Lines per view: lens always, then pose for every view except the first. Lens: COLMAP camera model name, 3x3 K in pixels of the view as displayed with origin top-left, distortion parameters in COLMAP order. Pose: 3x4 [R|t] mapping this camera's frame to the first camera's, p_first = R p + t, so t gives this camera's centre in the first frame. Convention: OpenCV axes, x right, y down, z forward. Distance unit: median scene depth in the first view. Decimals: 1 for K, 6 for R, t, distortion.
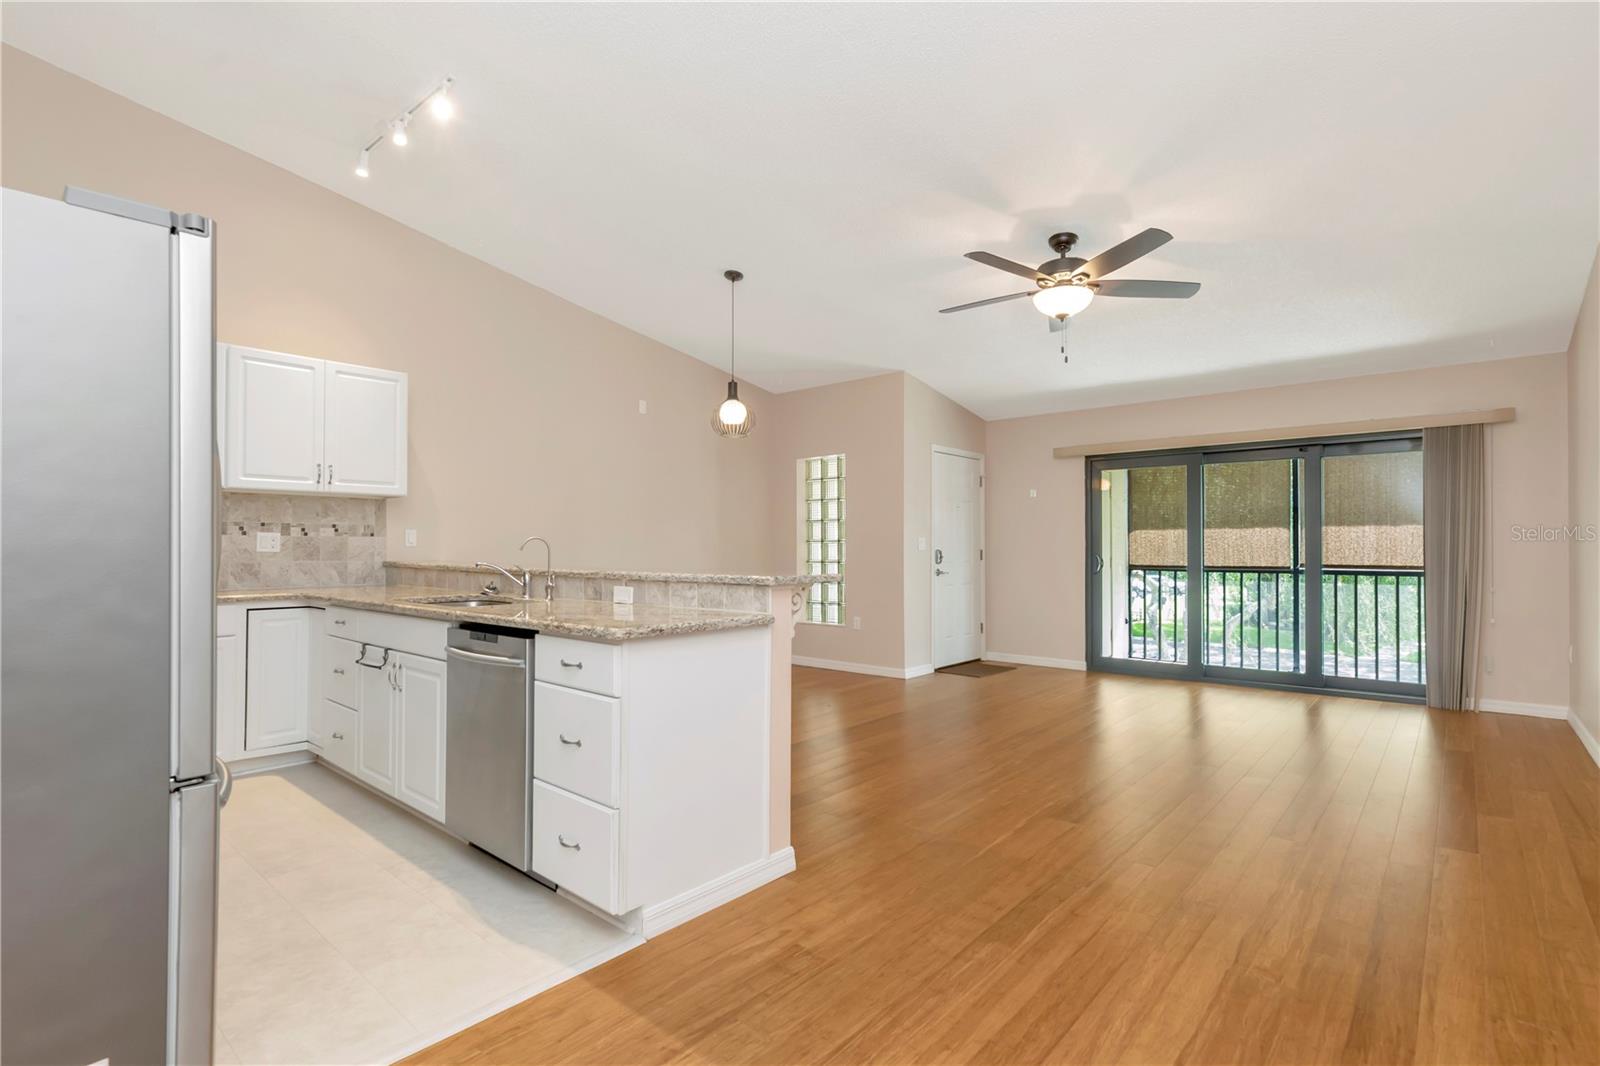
lens RADIAL K [[765.7, 0, 799.3], [0, 765.7, 533.7], [0, 0, 1]] dist [-0.001349, -0.000417]
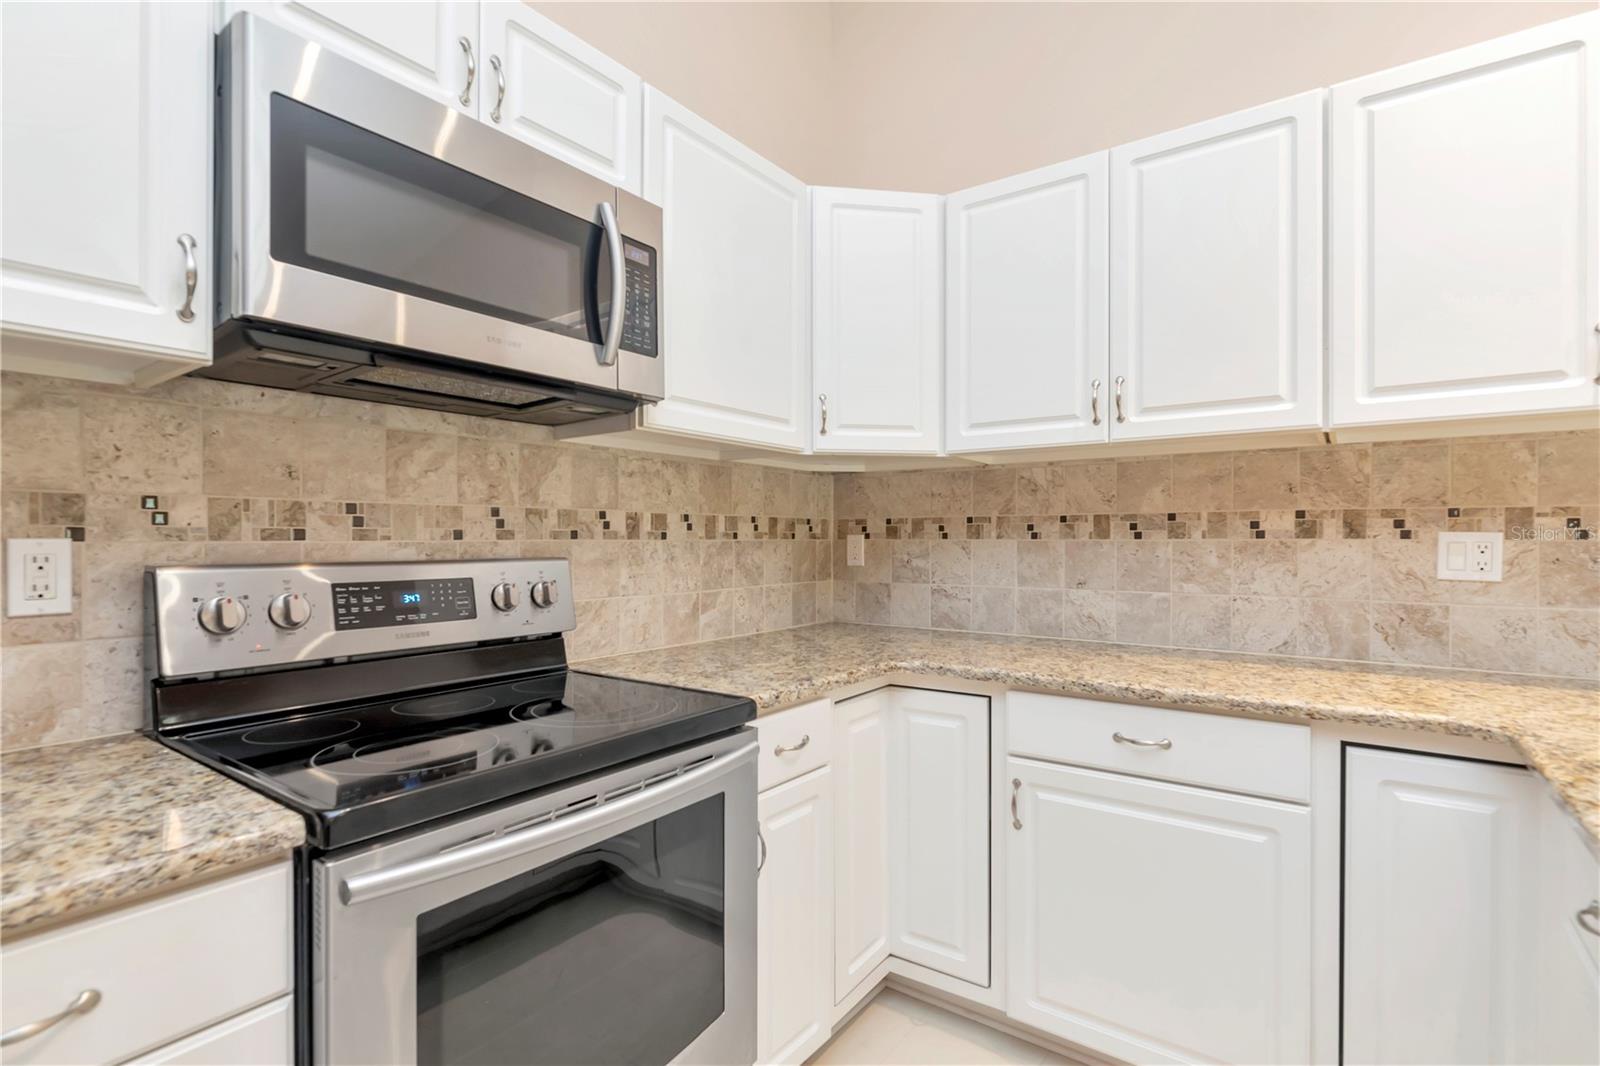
lens RADIAL K [[765.7, 0, 799.9], [0, 765.7, 543.2], [0, 0, 1]] dist [-0.001349, -0.000417]
pose [[0.088396, 0.004592, -0.996075, -0.272927], [0.018636, 0.999807, 0.006263, -0.004035], [0.995911, -0.019116, 0.088293, 0.517395]]
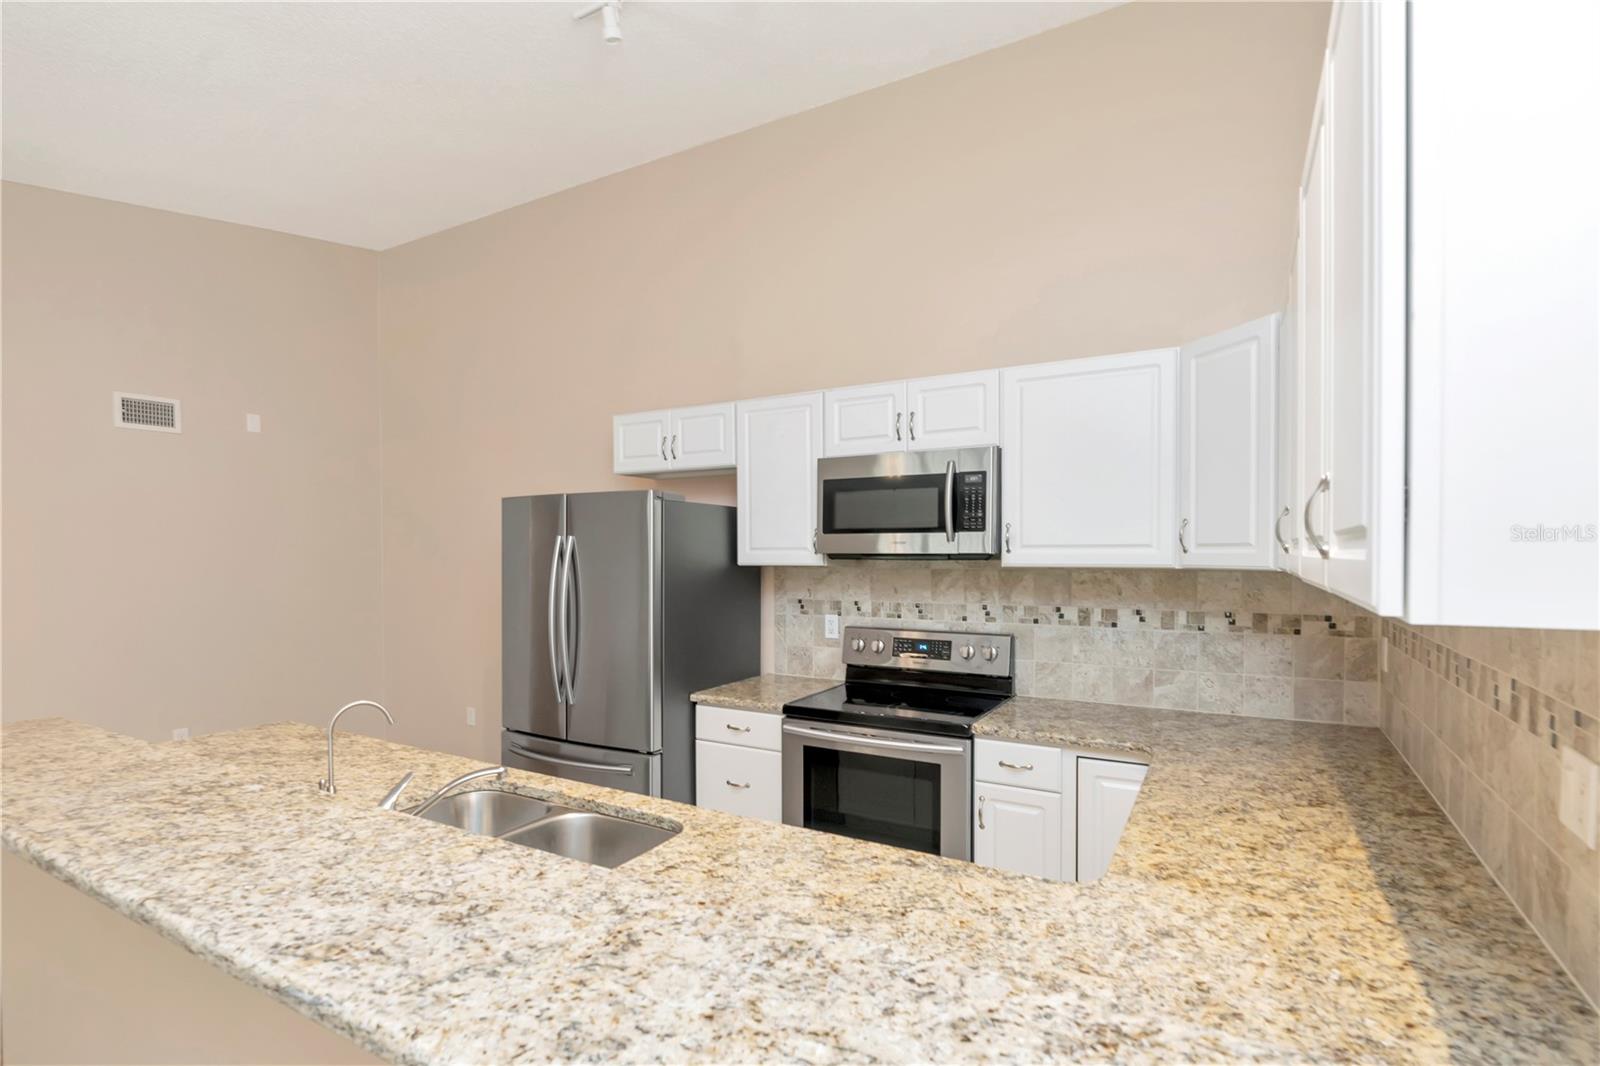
lens RADIAL K [[765.7, 0, 792.6], [0, 765.7, 567.5], [0, 0, 1]] dist [-0.001349, -0.000417]
pose [[-0.983691, 0.011351, -0.179511, -0.346547], [0.010314, 0.999924, 0.006707, -0.056450], [0.179573, 0.004746, -0.983733, 1.007006]]
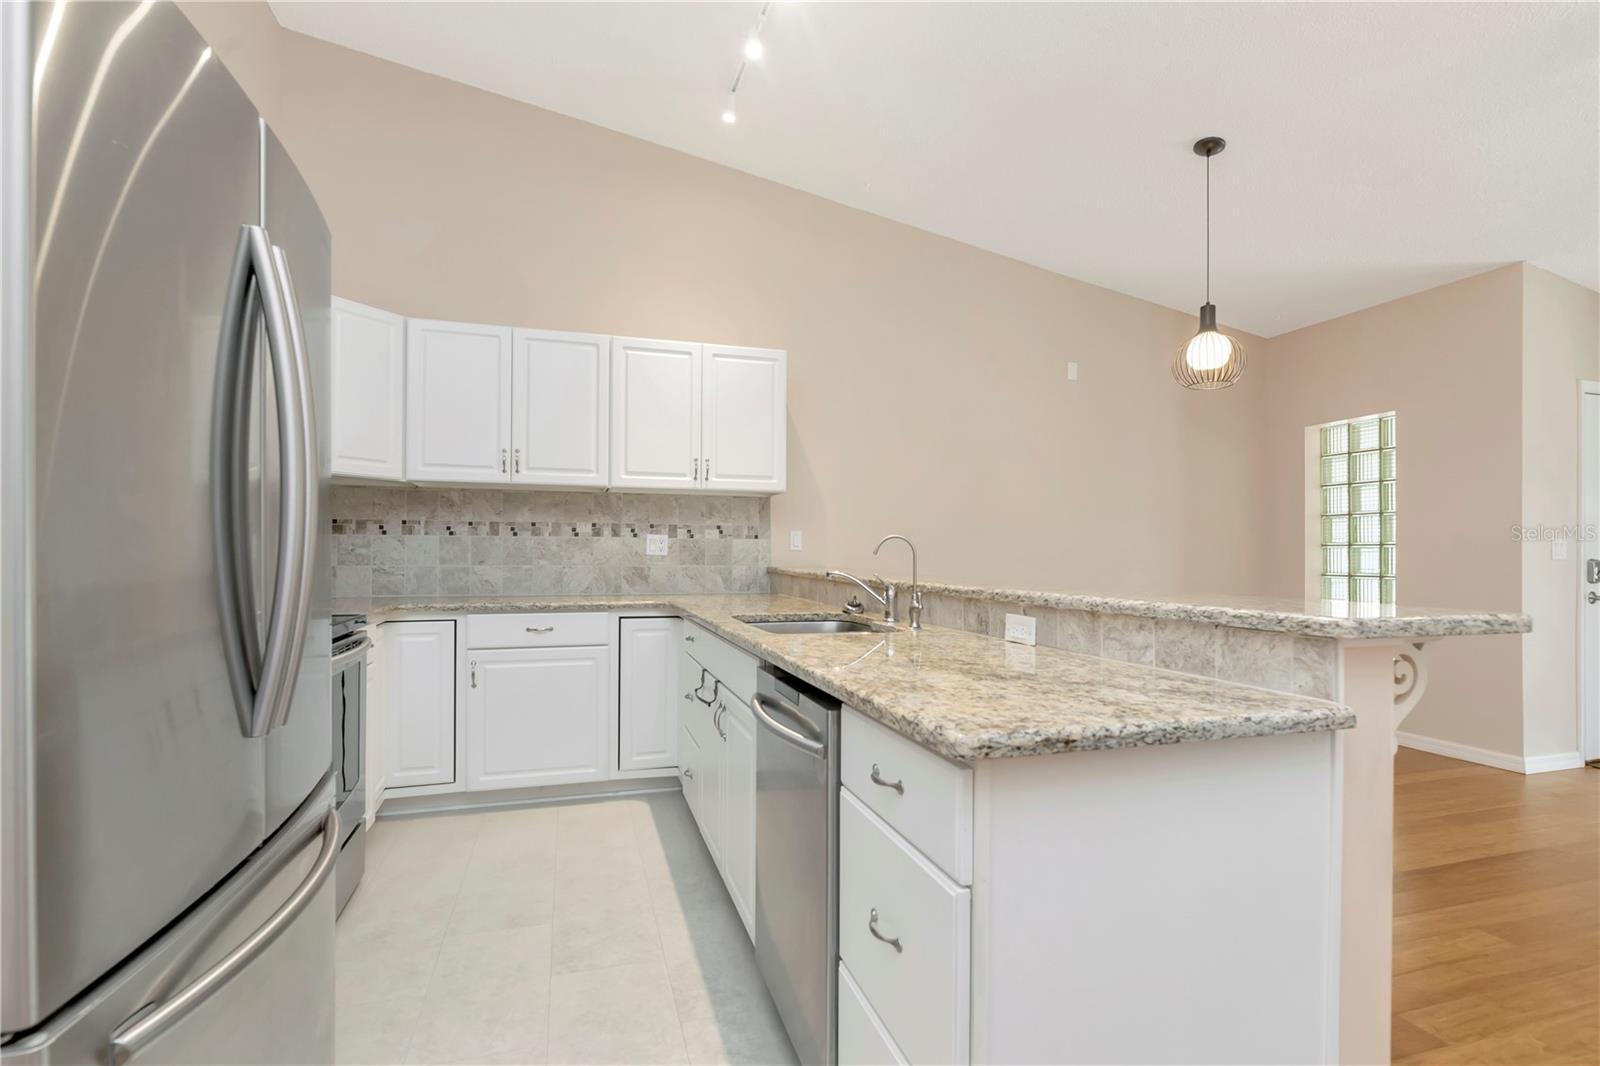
lens RADIAL K [[765.7, 0, 803.7], [0, 765.7, 541.6], [0, 0, 1]] dist [-0.001349, -0.000417]
pose [[0.850049, -0.003141, -0.526694, -0.035480], [0.004170, 0.999991, 0.000767, 0.005976], [0.526687, -0.002848, 0.850055, 0.246628]]
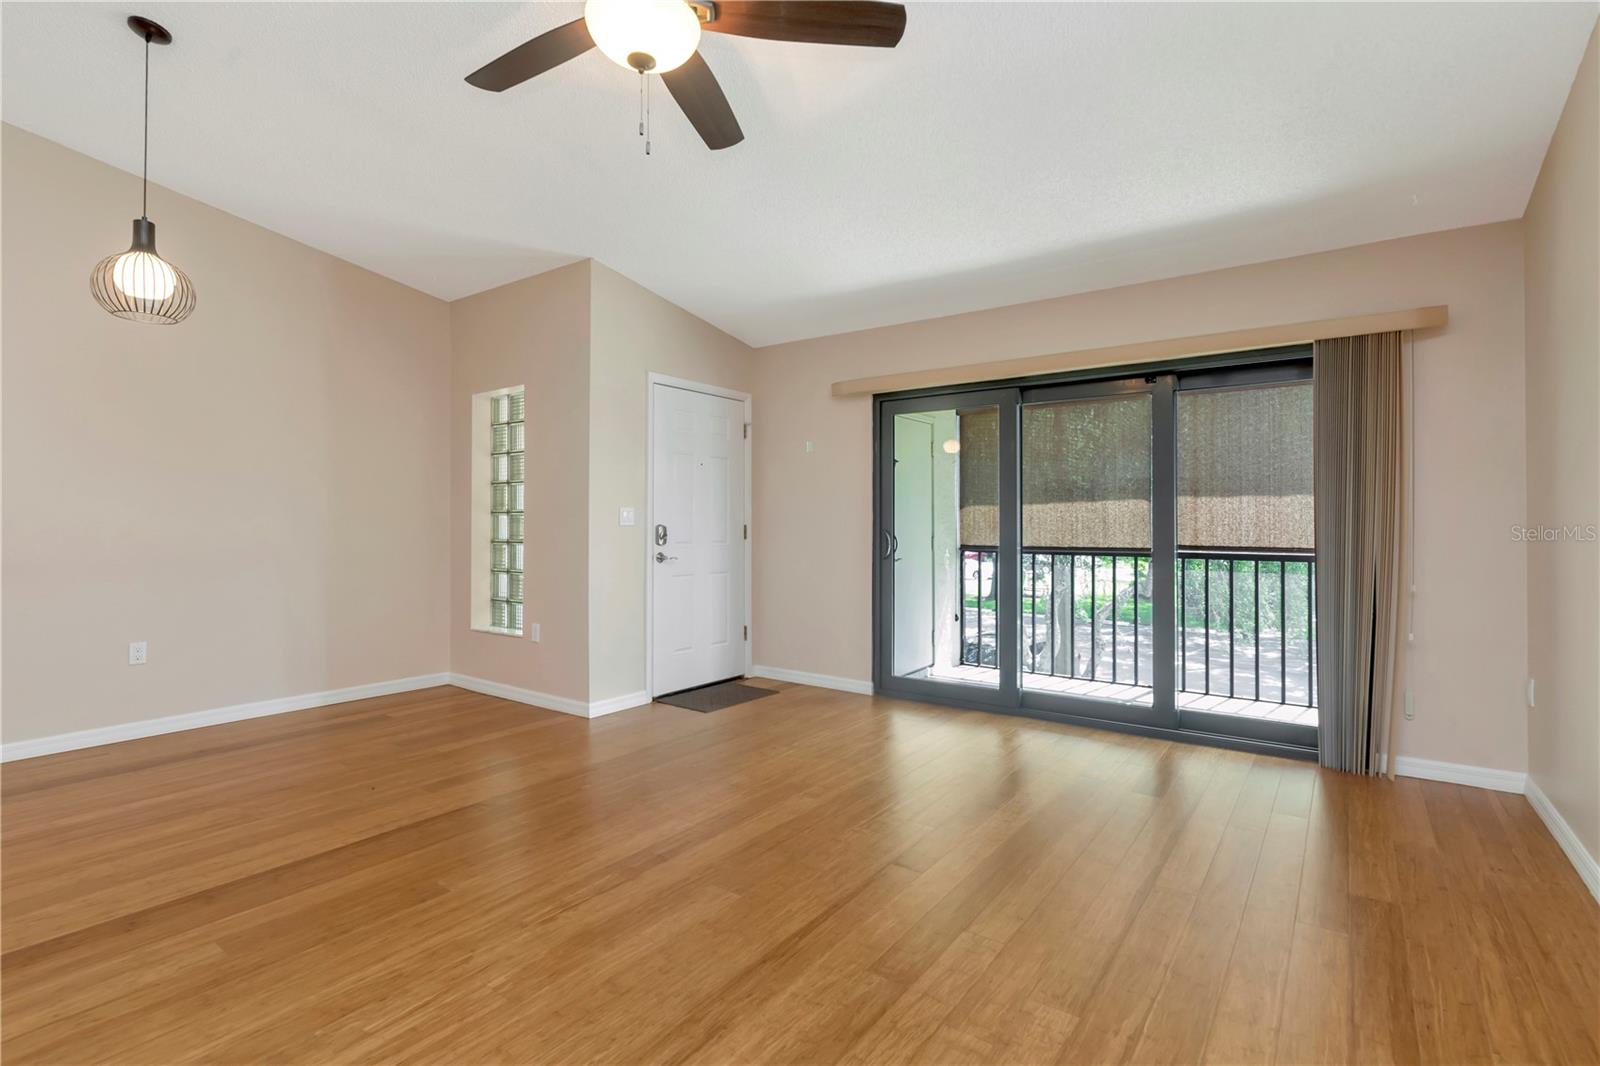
lens RADIAL K [[765.7, 0, 797.5], [0, 765.7, 503.6], [0, 0, 1]] dist [-0.001349, -0.000417]
pose [[0.996030, 0.005055, 0.088878, 0.335194], [-0.004520, 0.999970, -0.006219, 0.007646], [-0.088907, 0.005792, 0.996023, 0.408938]]
